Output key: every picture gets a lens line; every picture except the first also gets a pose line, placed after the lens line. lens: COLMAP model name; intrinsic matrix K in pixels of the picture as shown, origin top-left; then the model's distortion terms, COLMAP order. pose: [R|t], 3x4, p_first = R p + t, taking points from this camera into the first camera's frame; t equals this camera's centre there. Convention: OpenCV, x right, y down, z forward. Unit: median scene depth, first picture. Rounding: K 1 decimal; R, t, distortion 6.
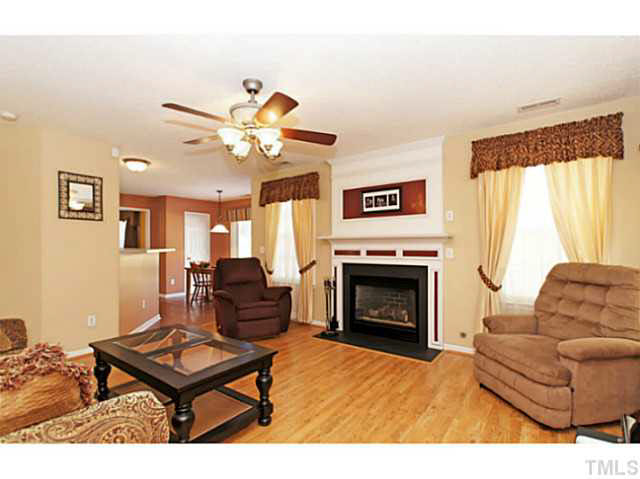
lens RADIAL K [[311.3, 0, 317.7], [0, 311.3, 242.0], [0, 0, 1]] dist [-0.004272, -0.000567]
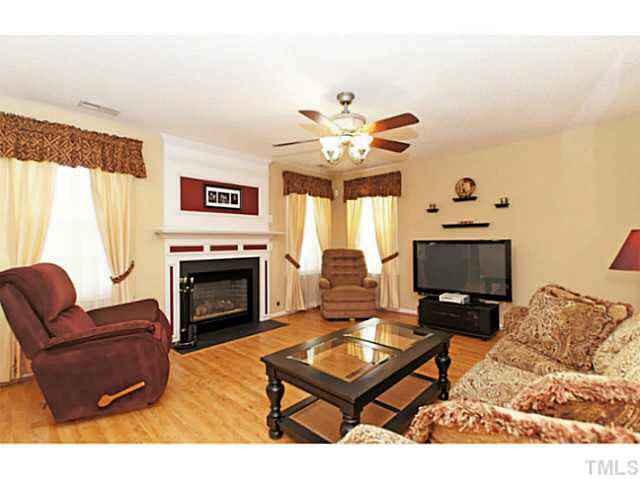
lens RADIAL K [[311.3, 0, 317.5], [0, 311.3, 238.7], [0, 0, 1]] dist [-0.004272, -0.000567]
pose [[0.097761, 0.012035, 0.995137, -0.816700], [-0.004599, 0.999922, -0.011641, 0.015406], [-0.995199, -0.003438, 0.097809, 0.597767]]
